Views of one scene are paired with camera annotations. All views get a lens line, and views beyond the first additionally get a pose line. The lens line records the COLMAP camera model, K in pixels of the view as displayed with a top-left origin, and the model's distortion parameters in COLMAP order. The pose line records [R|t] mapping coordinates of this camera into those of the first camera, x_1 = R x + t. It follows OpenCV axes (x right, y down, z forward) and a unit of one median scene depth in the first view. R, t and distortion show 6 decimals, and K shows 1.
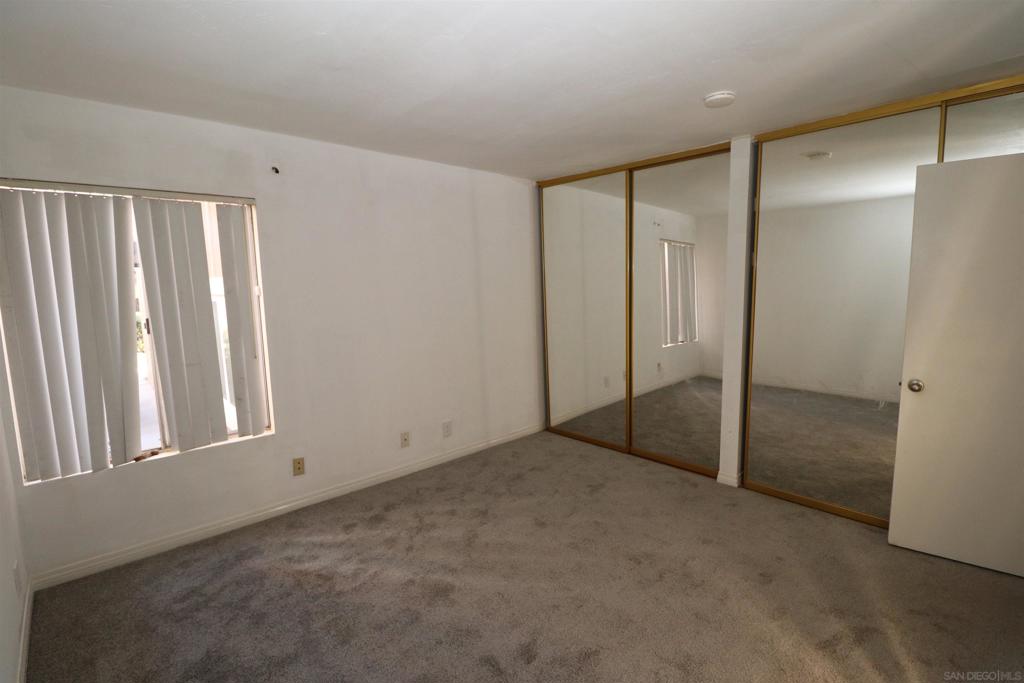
lens RADIAL K [[473.1, 0, 510.6], [0, 473.1, 341.6], [0, 0, 1]] dist [-0.001405, -0.013978]
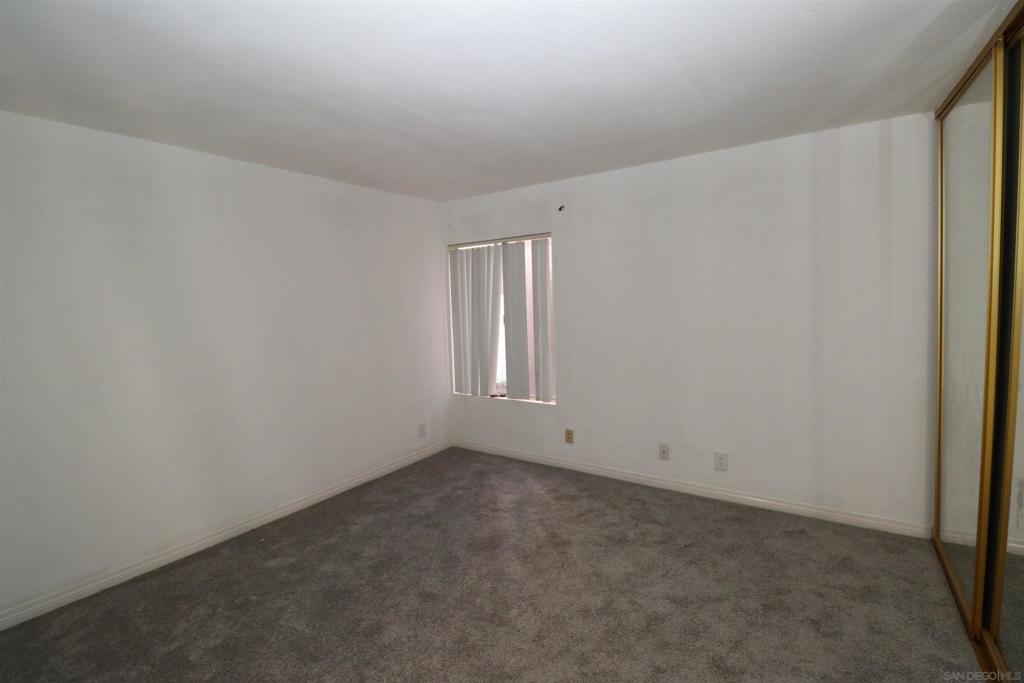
lens RADIAL K [[473.1, 0, 511.9], [0, 473.1, 338.7], [0, 0, 1]] dist [-0.003891, -0.012070]
pose [[0.214095, 0.084850, -0.973121, 0.855198], [-0.094297, 0.993363, 0.065868, -0.076817], [0.972251, 0.077660, 0.220675, 0.637664]]
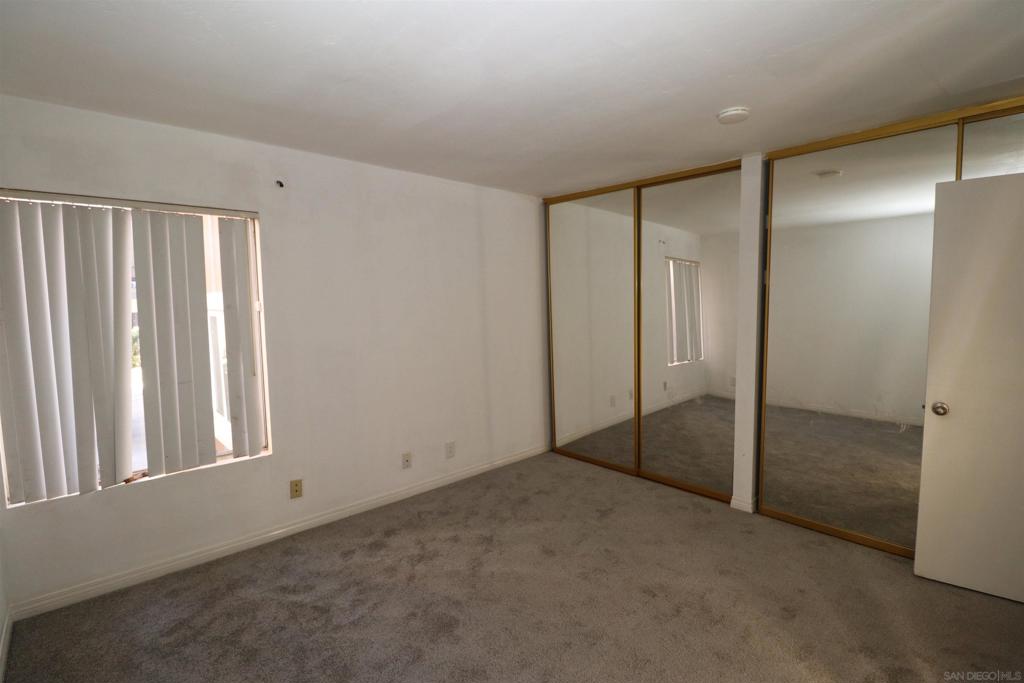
lens RADIAL K [[473.1, 0, 511.9], [0, 473.1, 338.7], [0, 0, 1]] dist [-0.003891, -0.012070]
pose [[0.999977, 0.006586, 0.001441, -0.015714], [-0.006520, 0.999103, -0.041848, -0.003527], [-0.001715, 0.041838, 0.999123, 0.033357]]
